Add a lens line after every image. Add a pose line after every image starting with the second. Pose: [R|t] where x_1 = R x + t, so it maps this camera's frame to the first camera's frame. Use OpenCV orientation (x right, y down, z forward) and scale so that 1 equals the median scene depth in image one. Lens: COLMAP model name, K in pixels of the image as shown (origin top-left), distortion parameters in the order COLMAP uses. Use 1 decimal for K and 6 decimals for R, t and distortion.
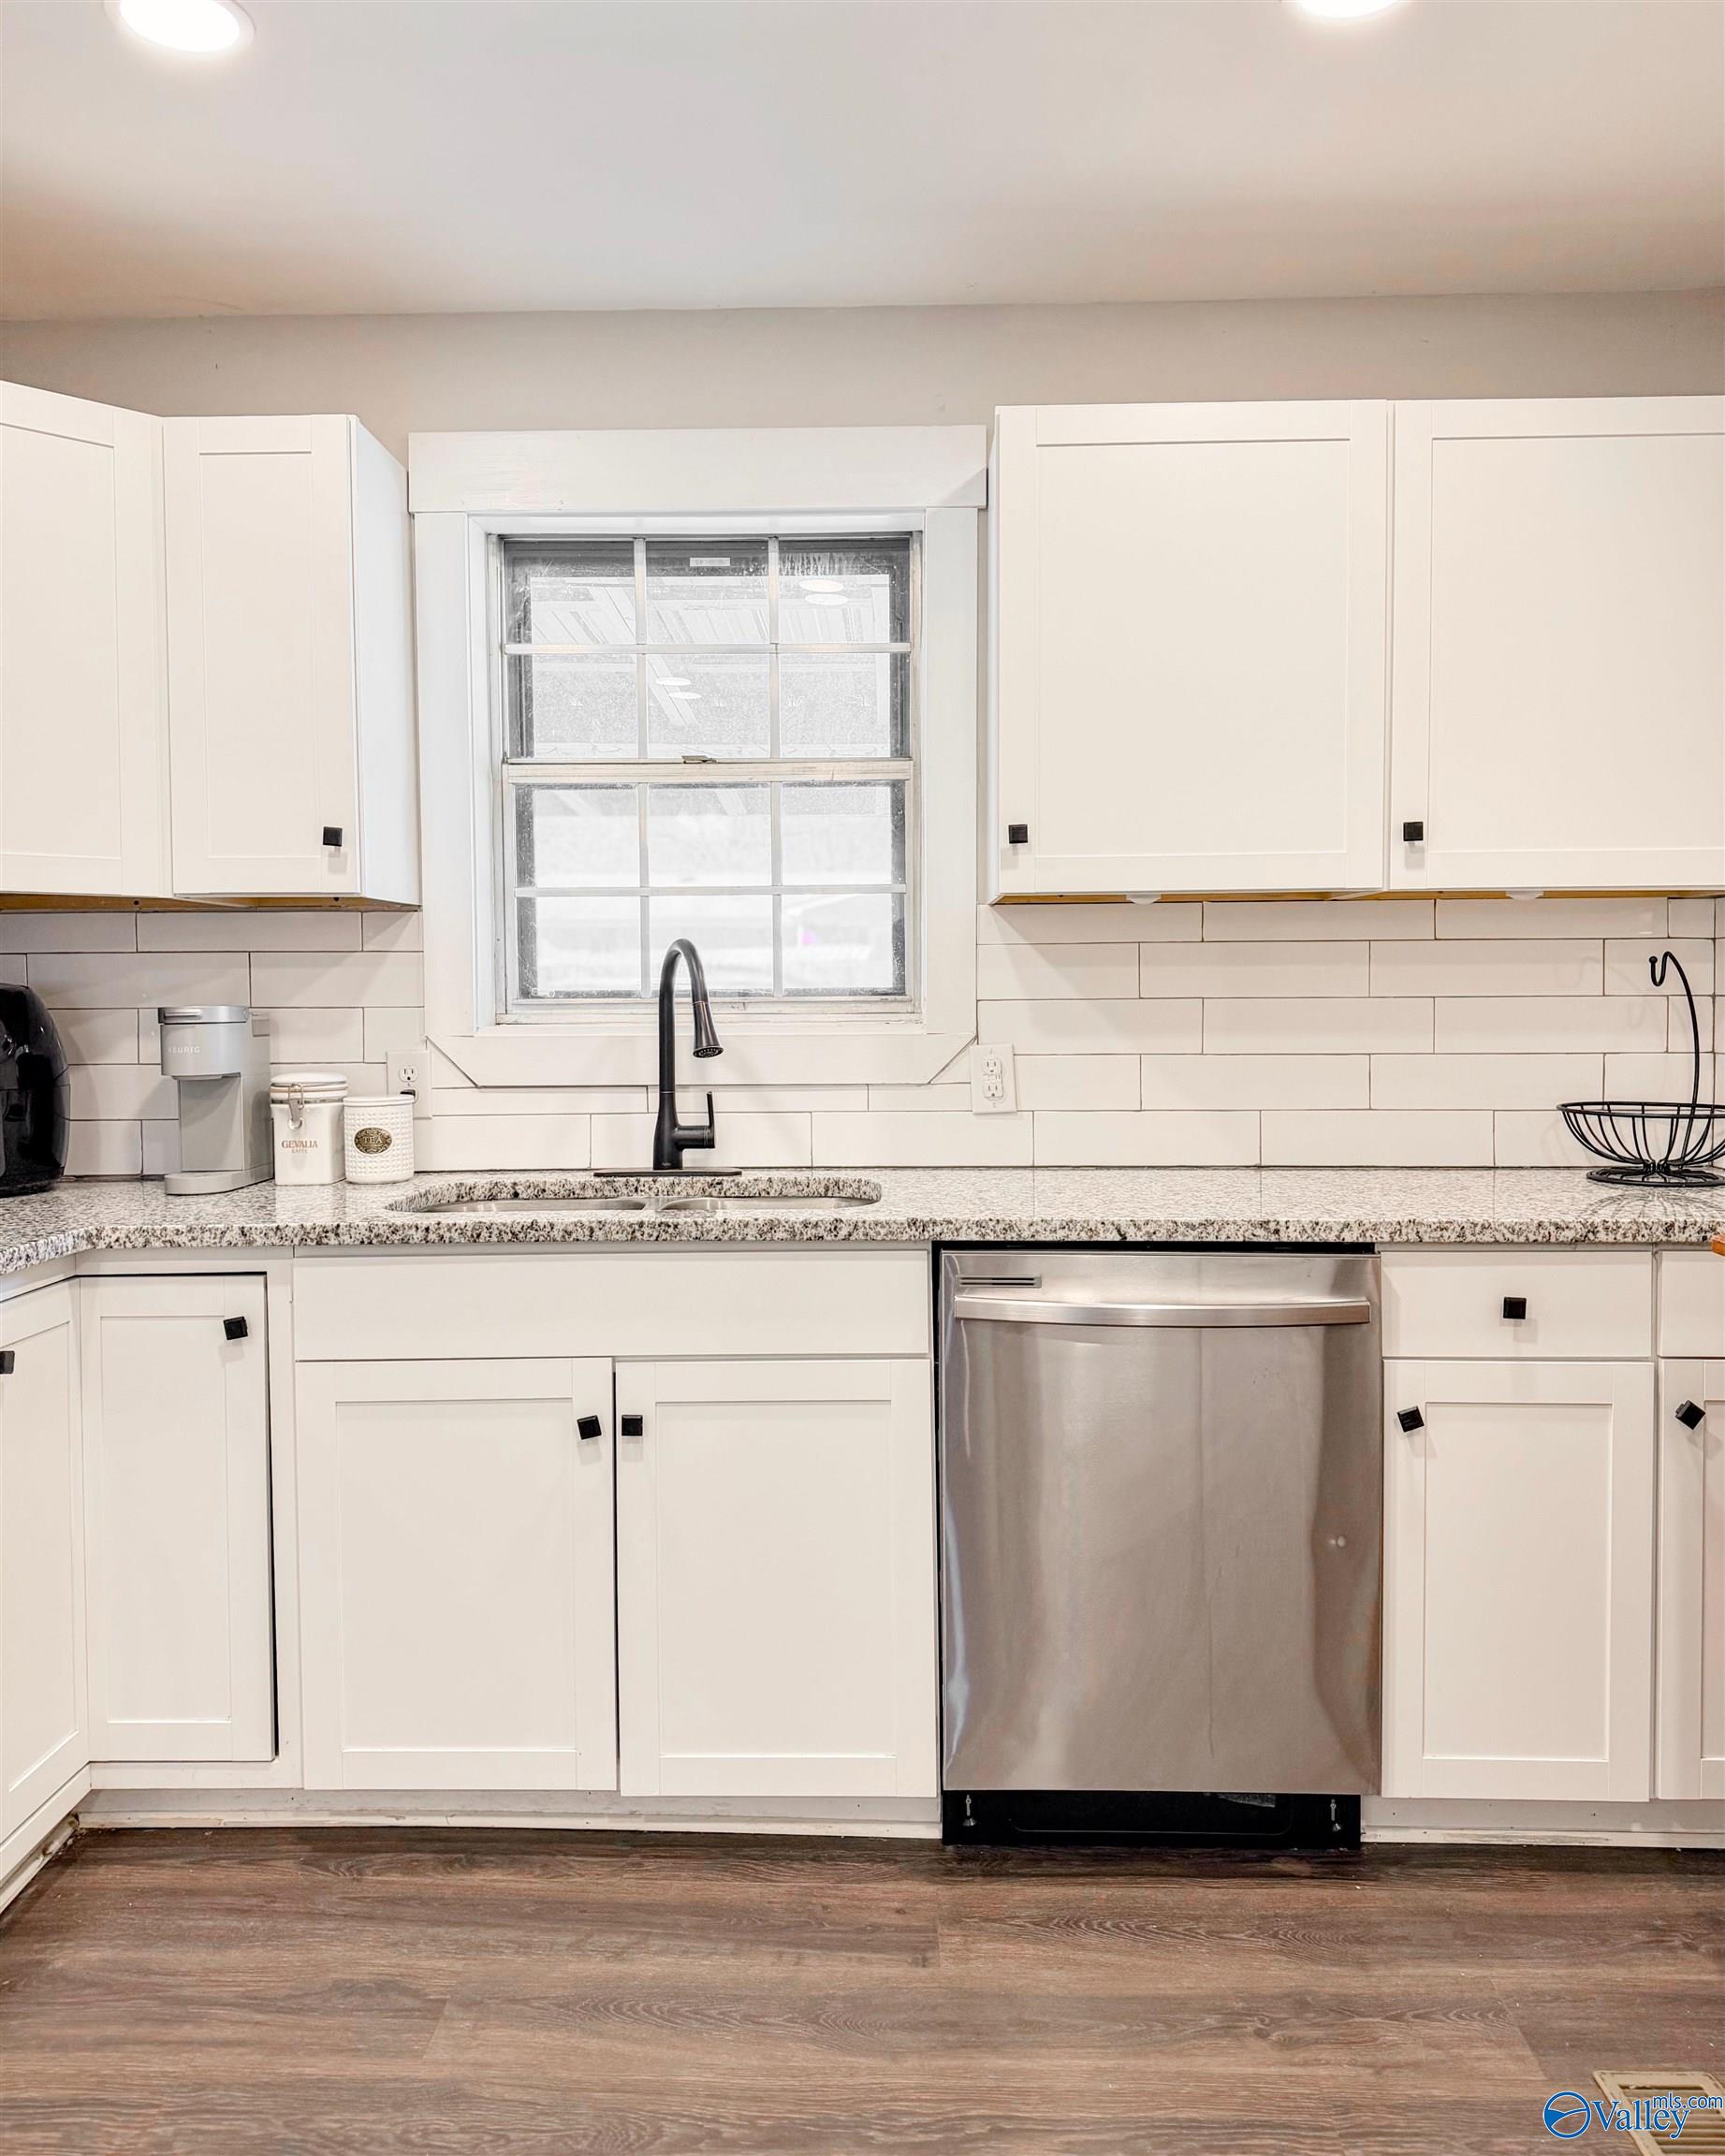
lens RADIAL K [[1644.5, 0, 849.3], [0, 1644.5, 1041.0], [0, 0, 1]] dist [0.061178, -0.075194]
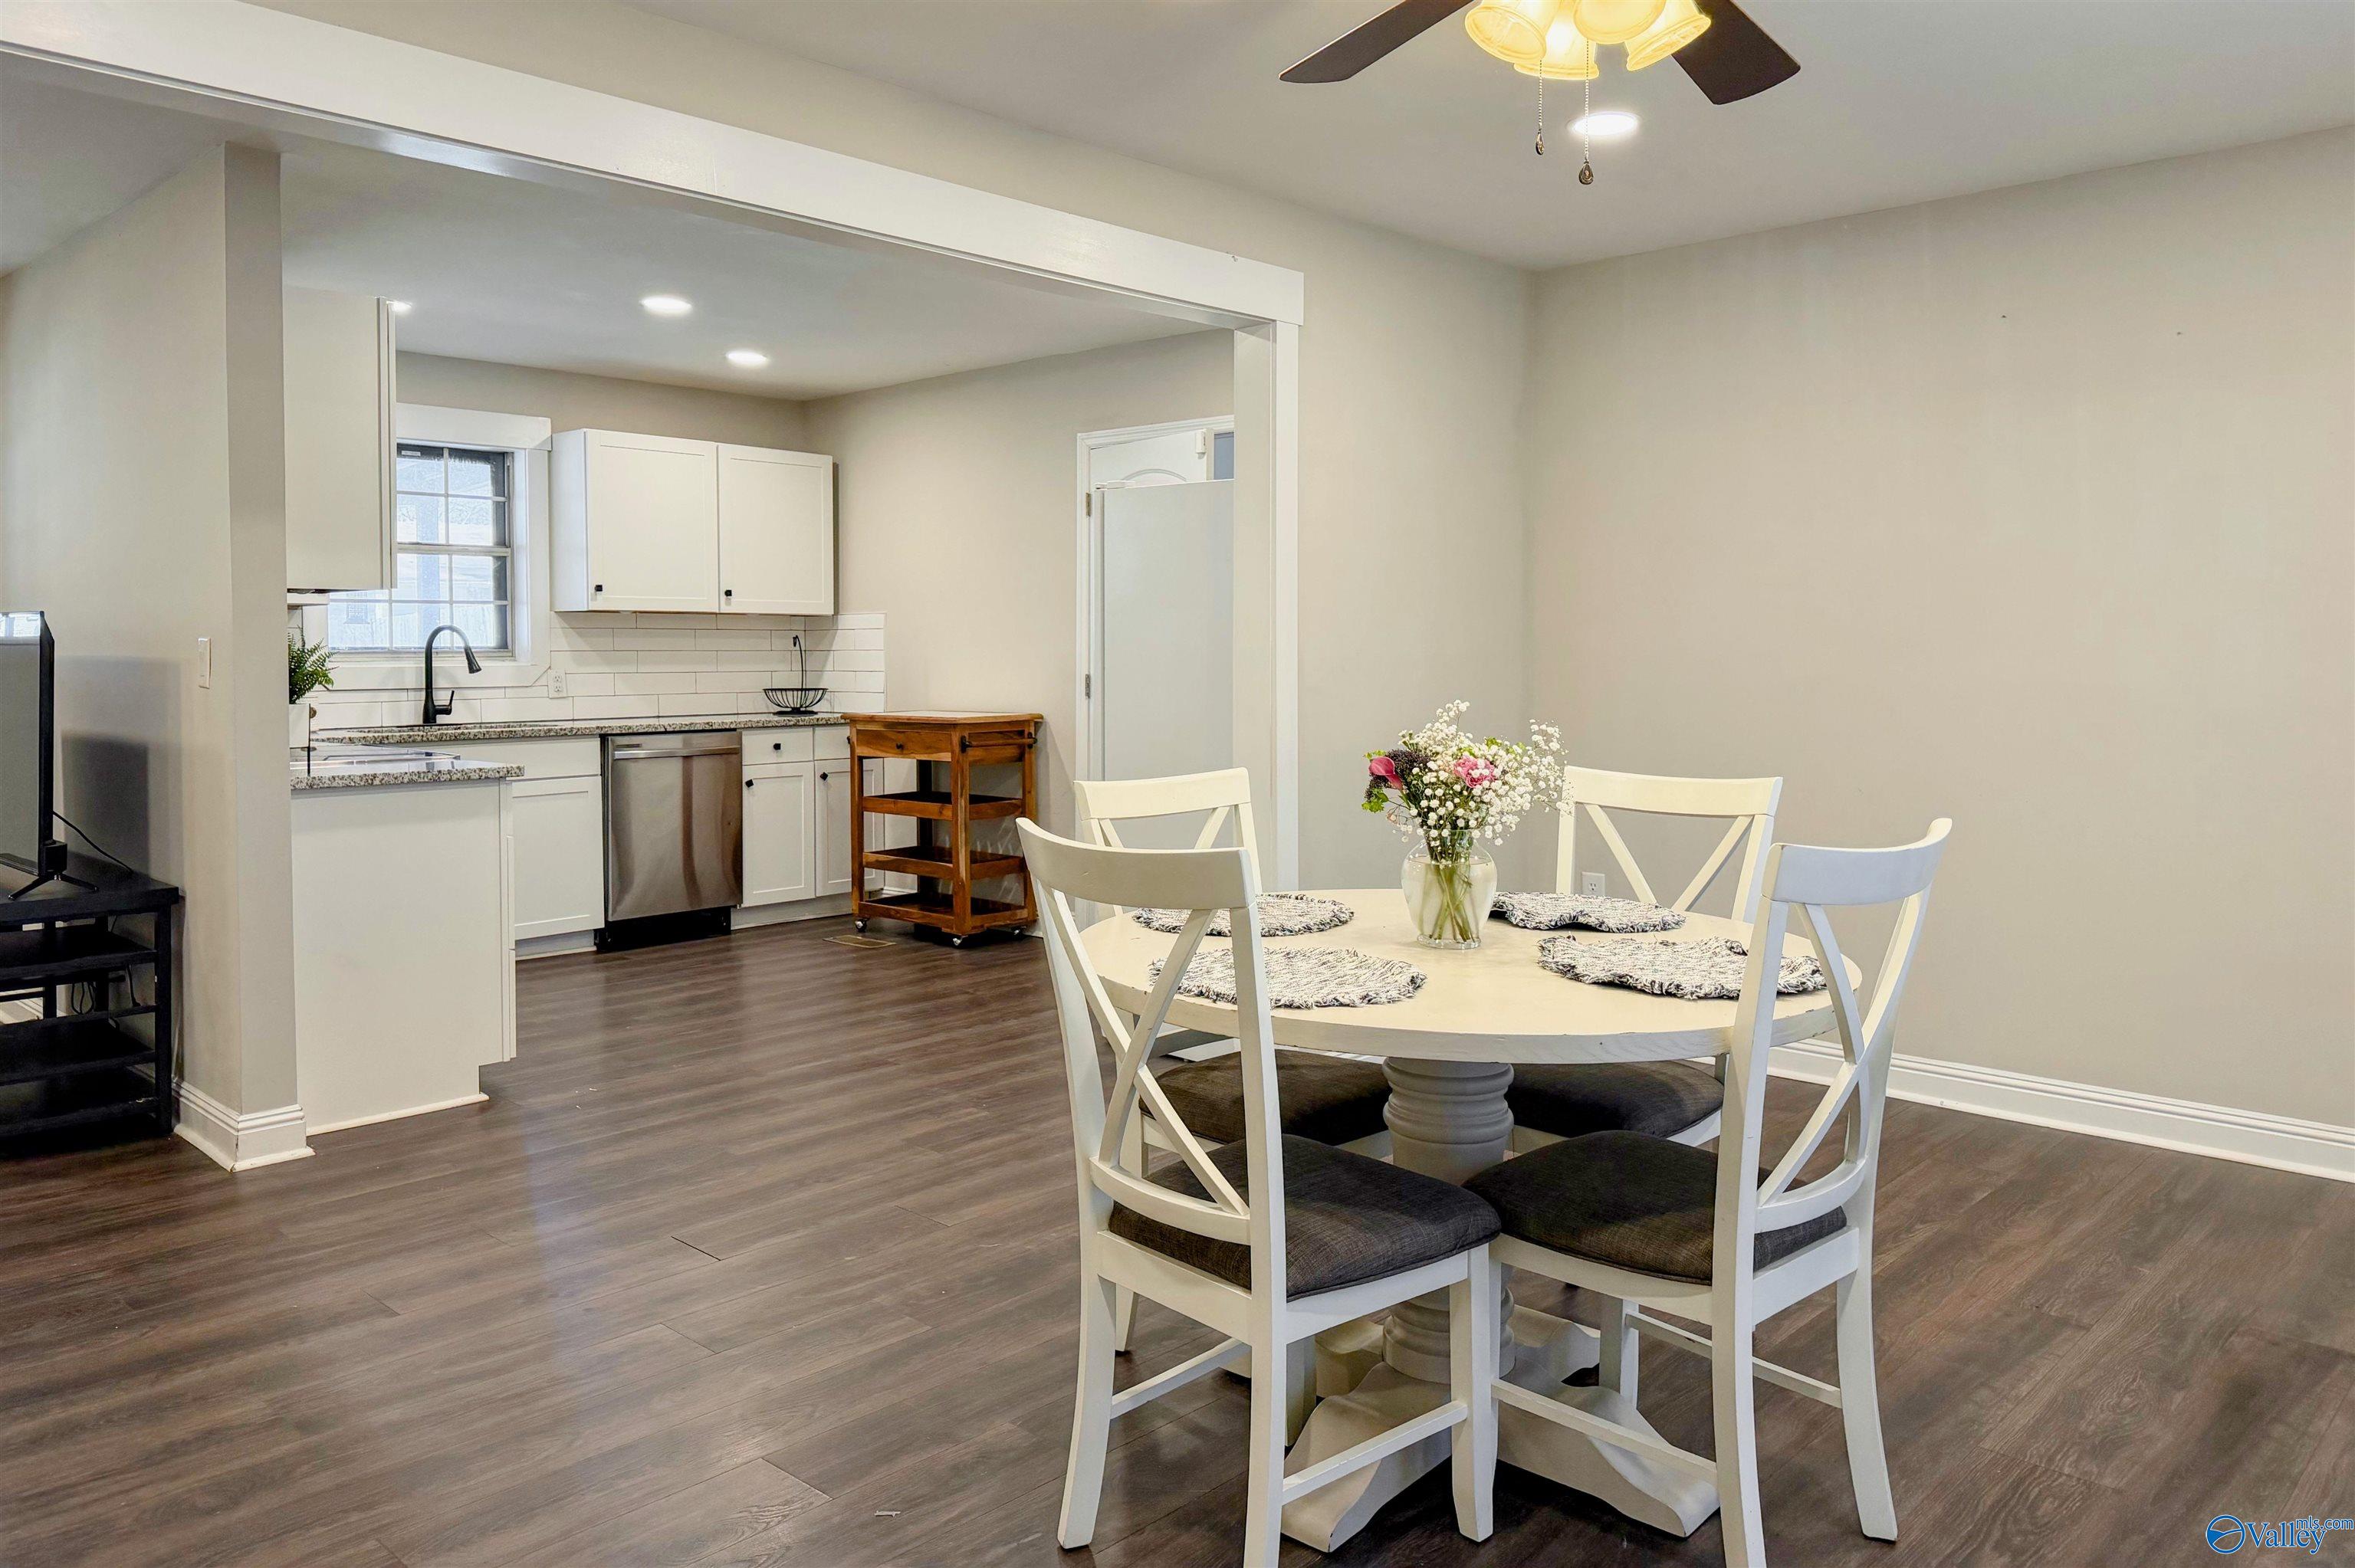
lens RADIAL K [[1697.3, 0, 1182.4], [0, 1697.3, 724.4], [0, 0, 1]] dist [0.077866, -0.086435]
pose [[0.666582, -0.028649, 0.744881, -1.323546], [0.023469, 0.999572, 0.017443, 0.068101], [-0.745062, 0.005855, 0.666969, -1.539508]]
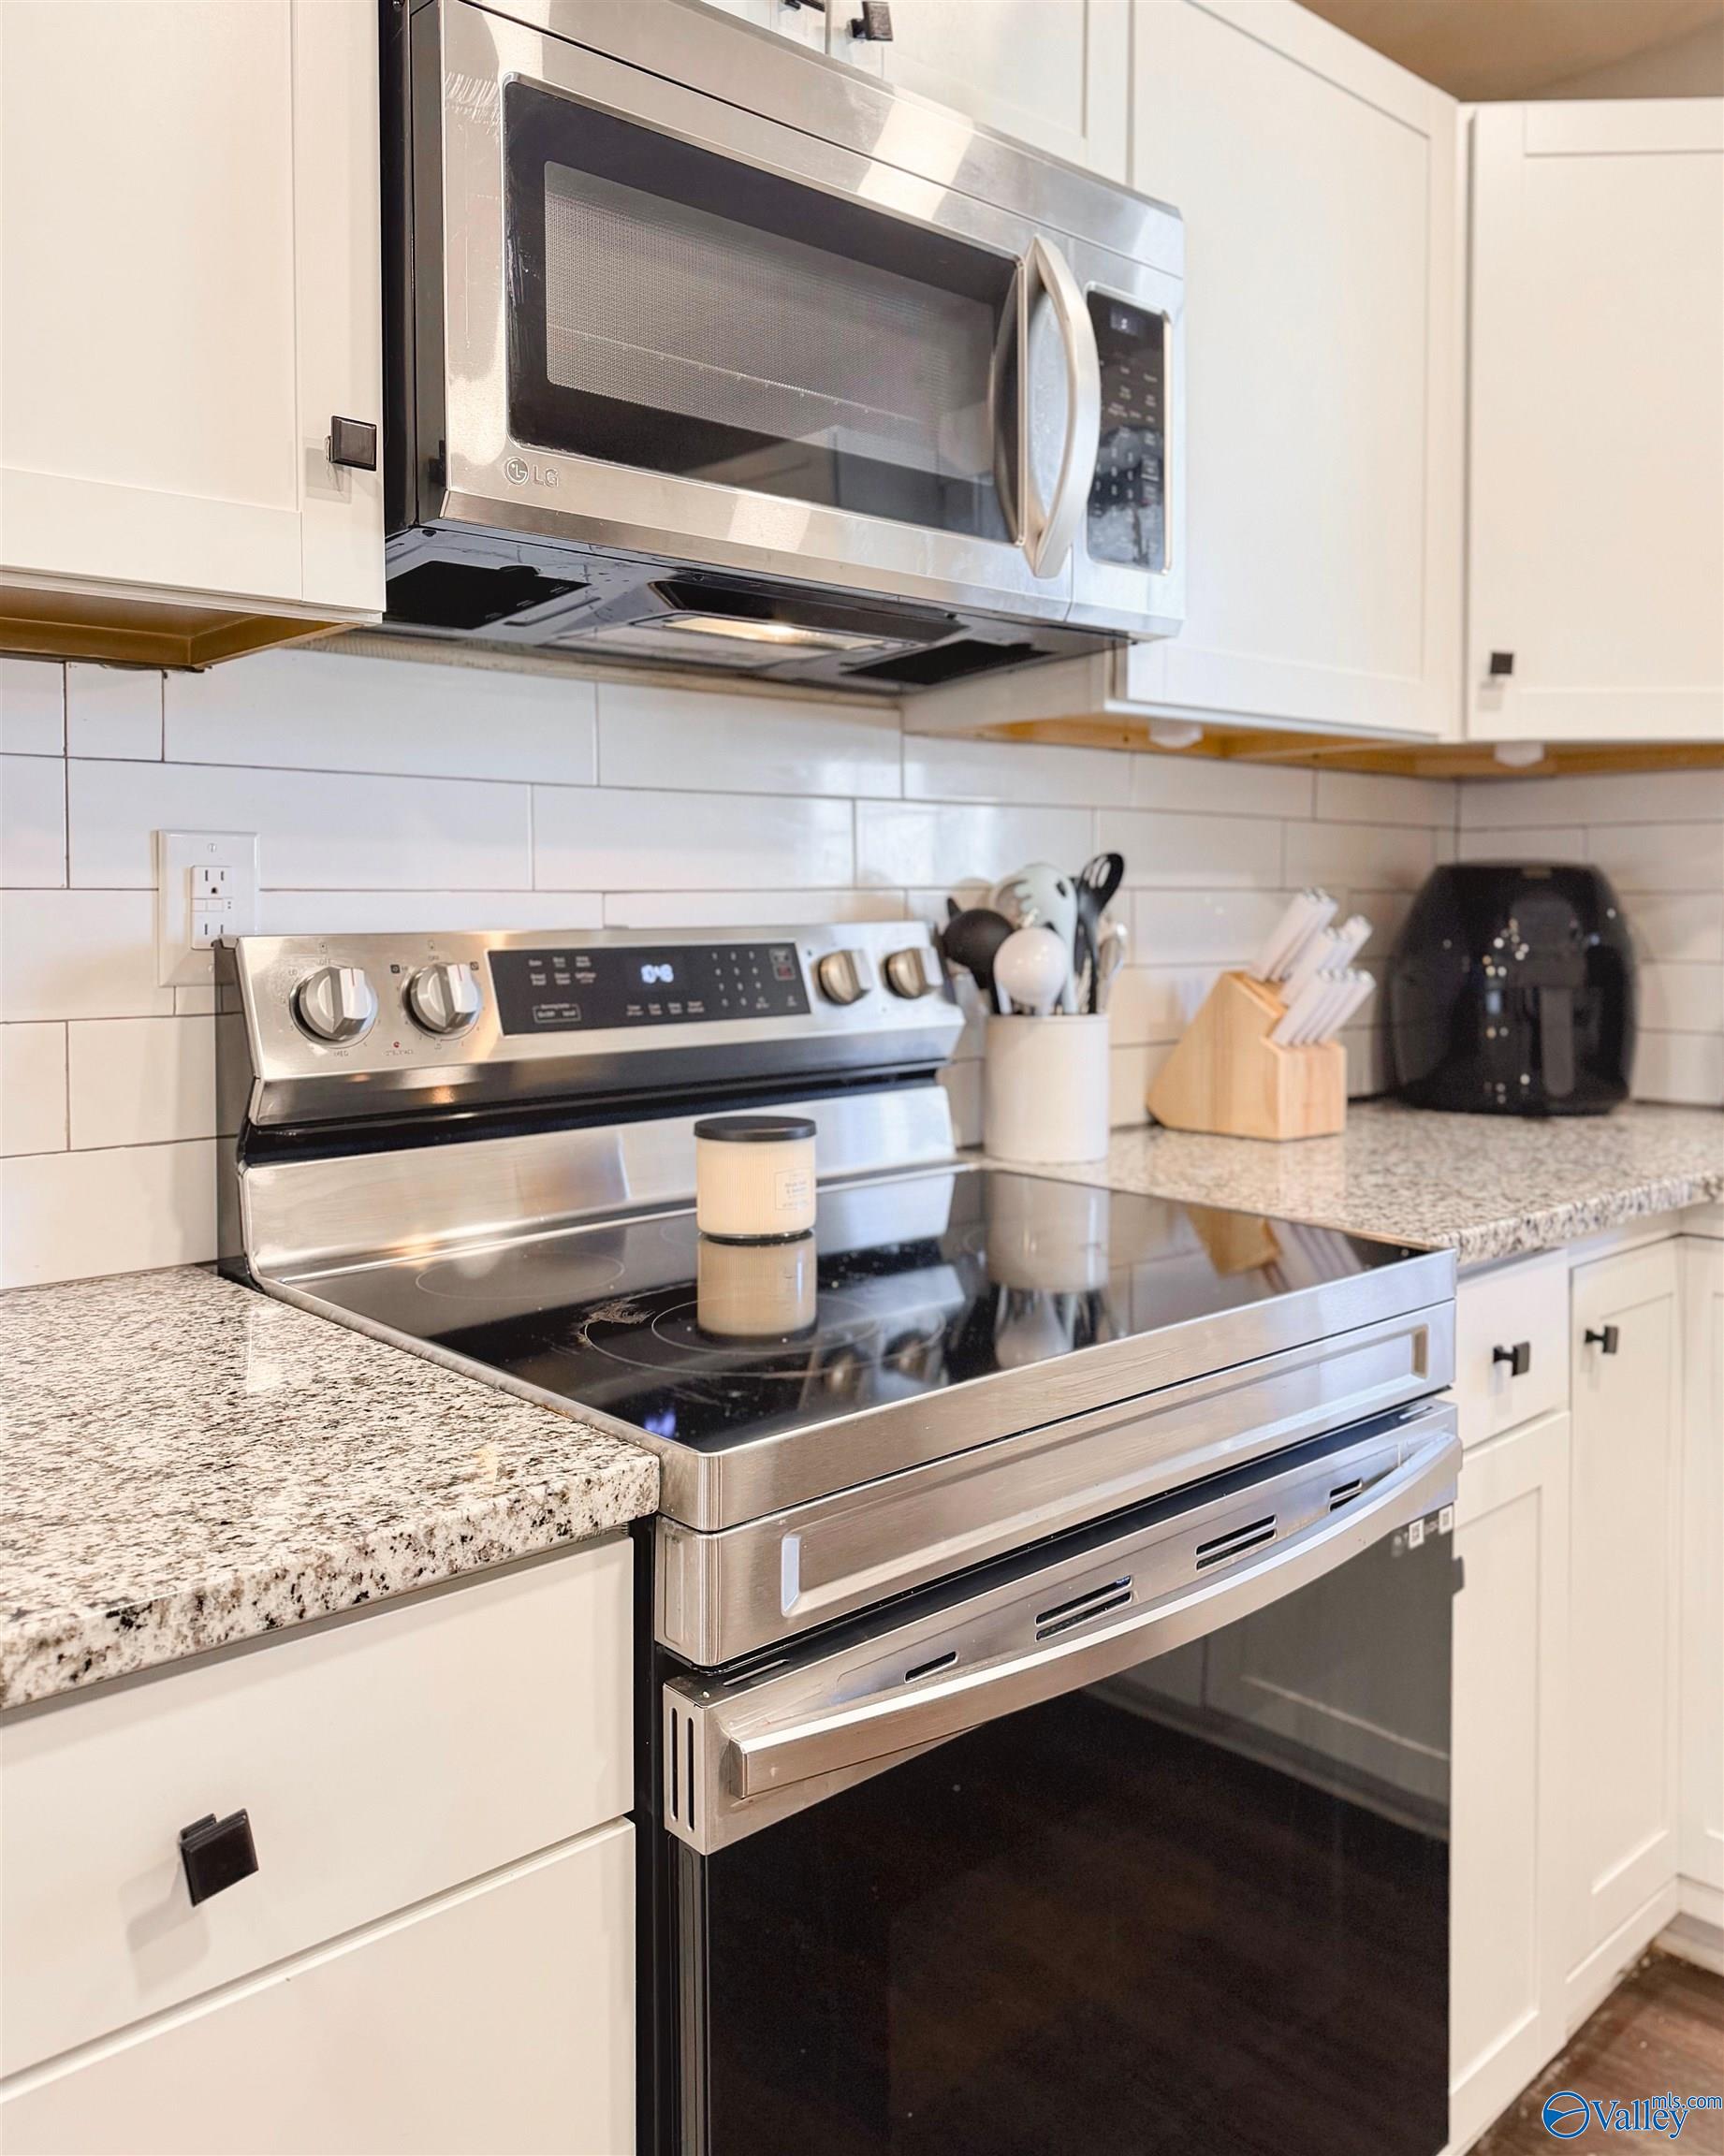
lens RADIAL K [[1644.5, 0, 818.0], [0, 1644.5, 976.2], [0, 0, 1]] dist [0.061178, -0.075194]
pose [[0.683329, 0.037866, -0.729128, -0.166418], [-0.028897, 0.999274, 0.024814, 0.014346], [0.729538, 0.004114, 0.683928, 0.170927]]
